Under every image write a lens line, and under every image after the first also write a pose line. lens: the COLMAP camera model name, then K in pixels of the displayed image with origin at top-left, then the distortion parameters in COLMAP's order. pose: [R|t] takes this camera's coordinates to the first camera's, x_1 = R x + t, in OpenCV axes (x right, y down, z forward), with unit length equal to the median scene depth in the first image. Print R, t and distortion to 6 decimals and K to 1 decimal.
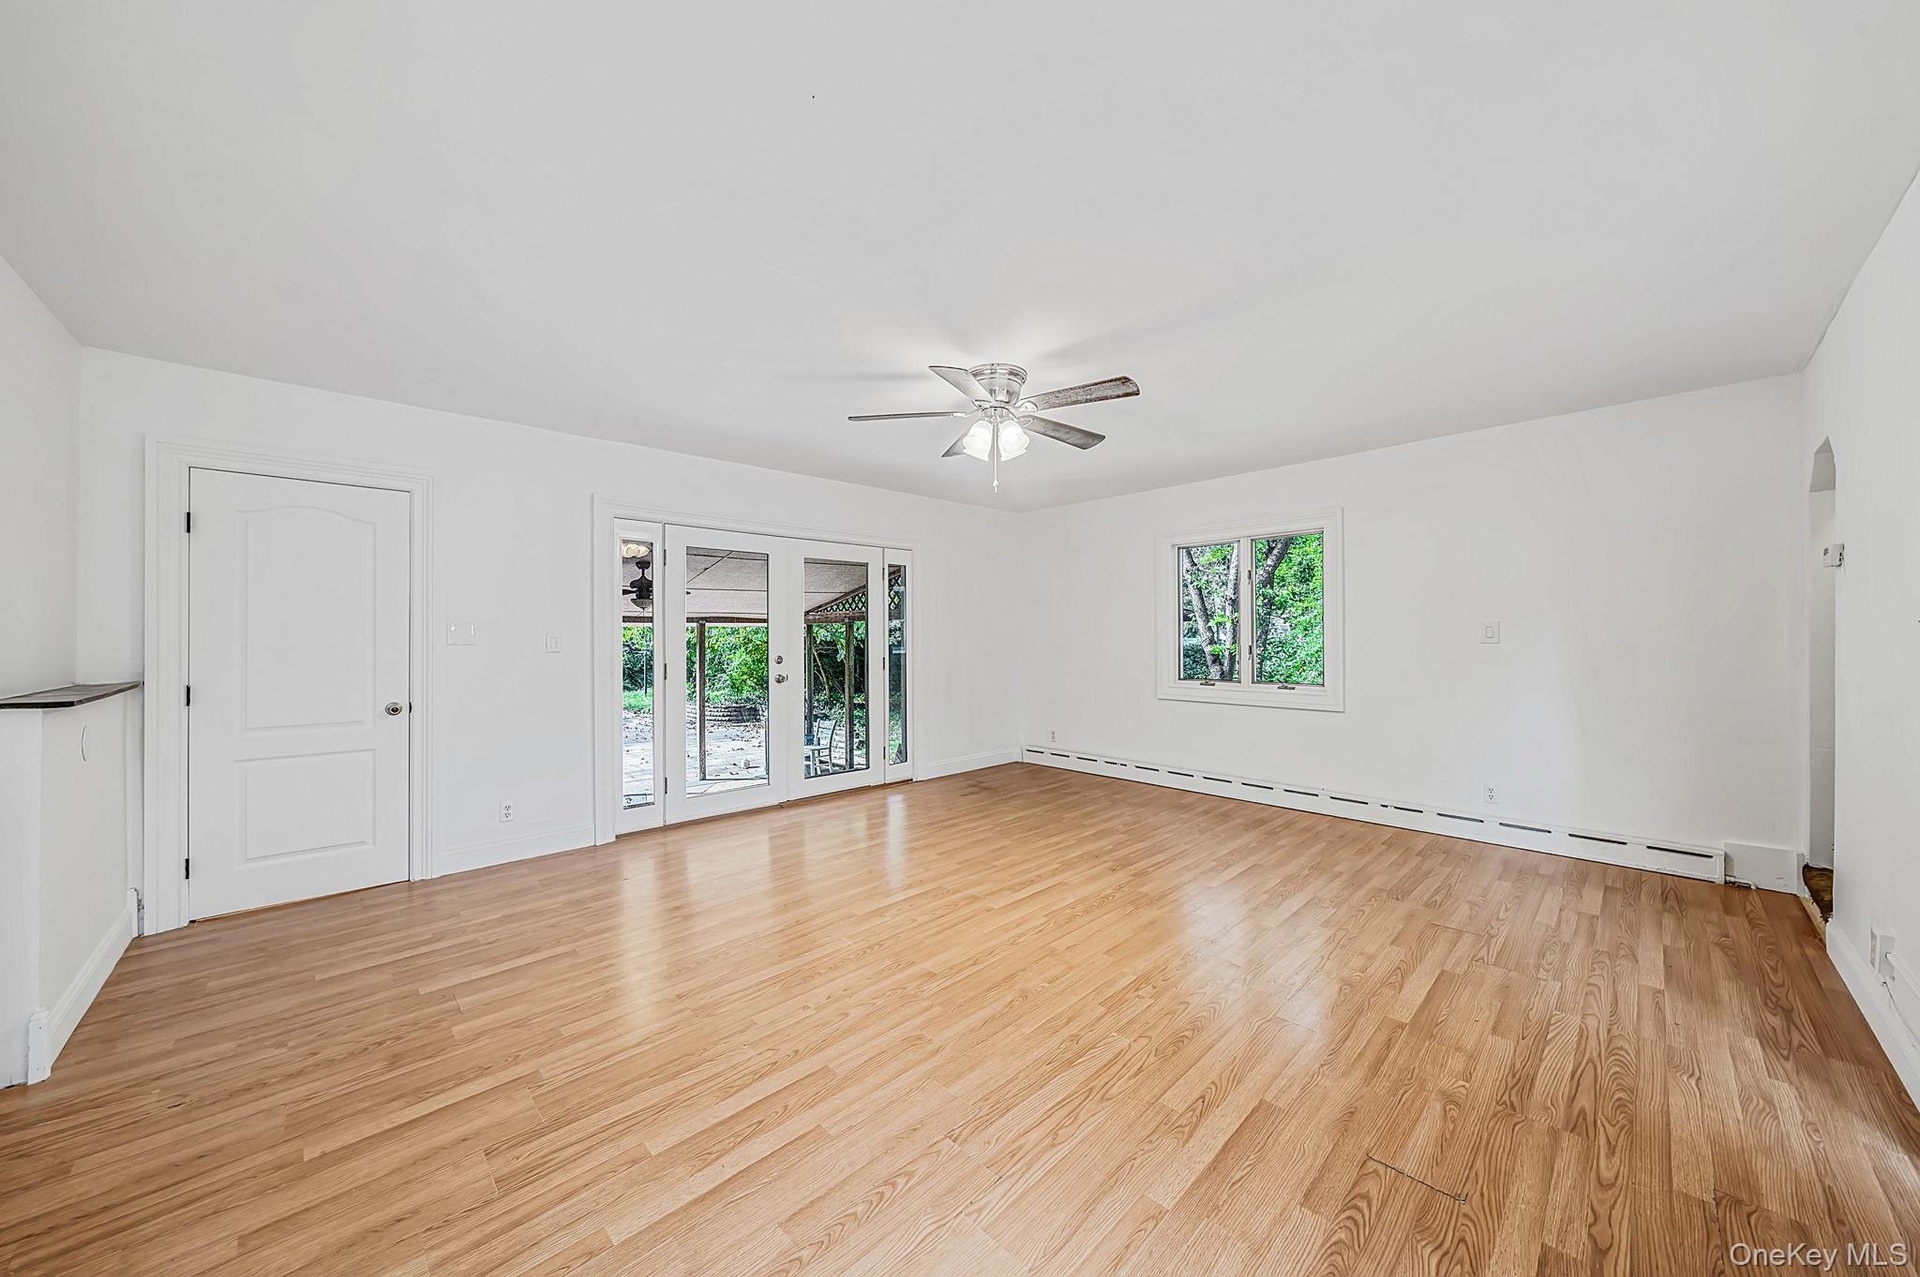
lens RADIAL K [[676.8, 0, 953.1], [0, 676.8, 630.6], [0, 0, 1]] dist [-0.001221, -0.000202]
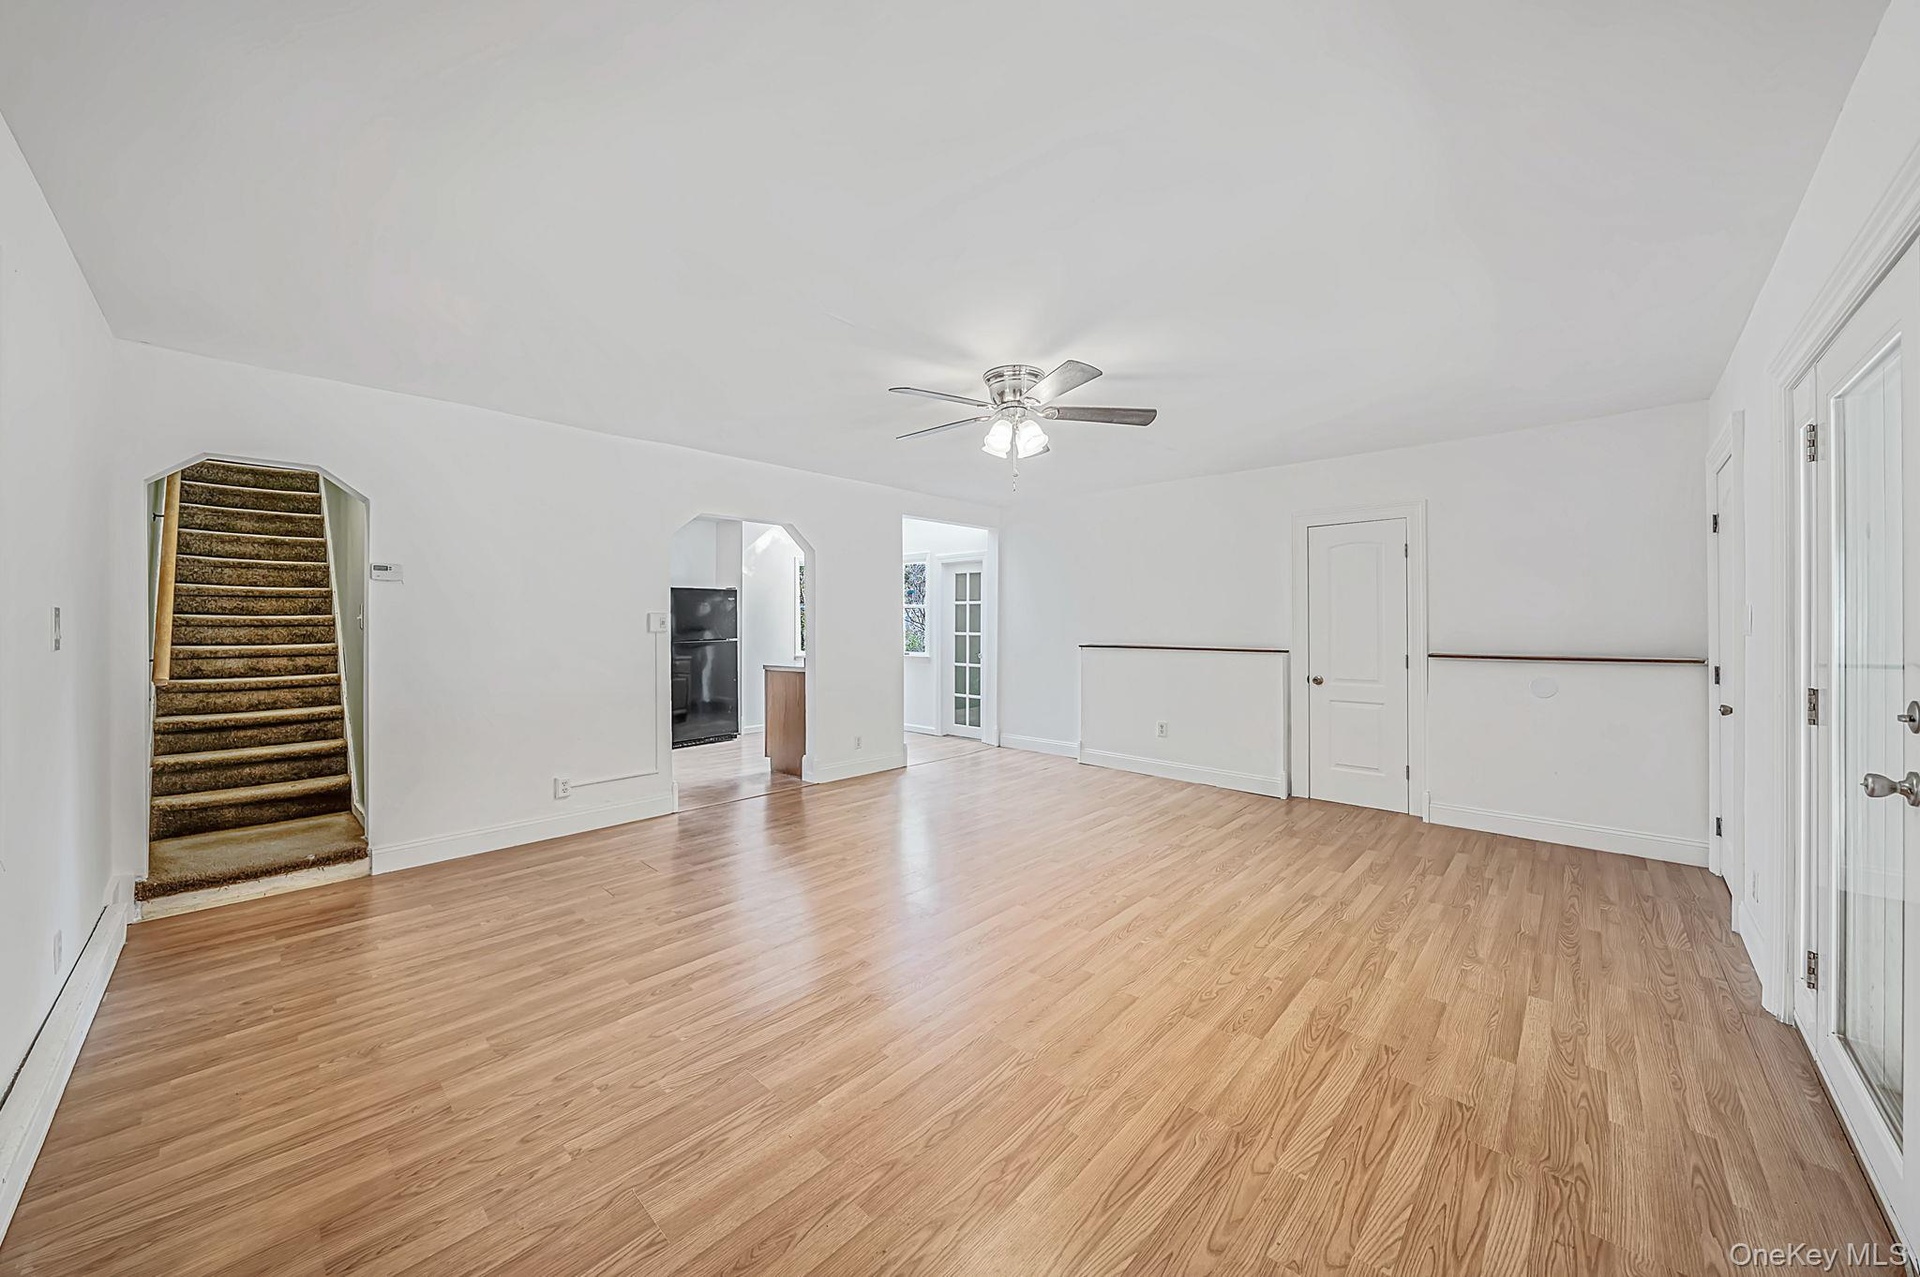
lens RADIAL K [[676.8, 0, 953.1], [0, 676.8, 630.6], [0, 0, 1]] dist [-0.001221, -0.000202]
pose [[-0.998682, 0.006707, -0.050893, 0.203976], [0.006841, 0.999974, -0.002459, 0.013204], [0.050875, -0.002804, -0.998701, 1.959012]]
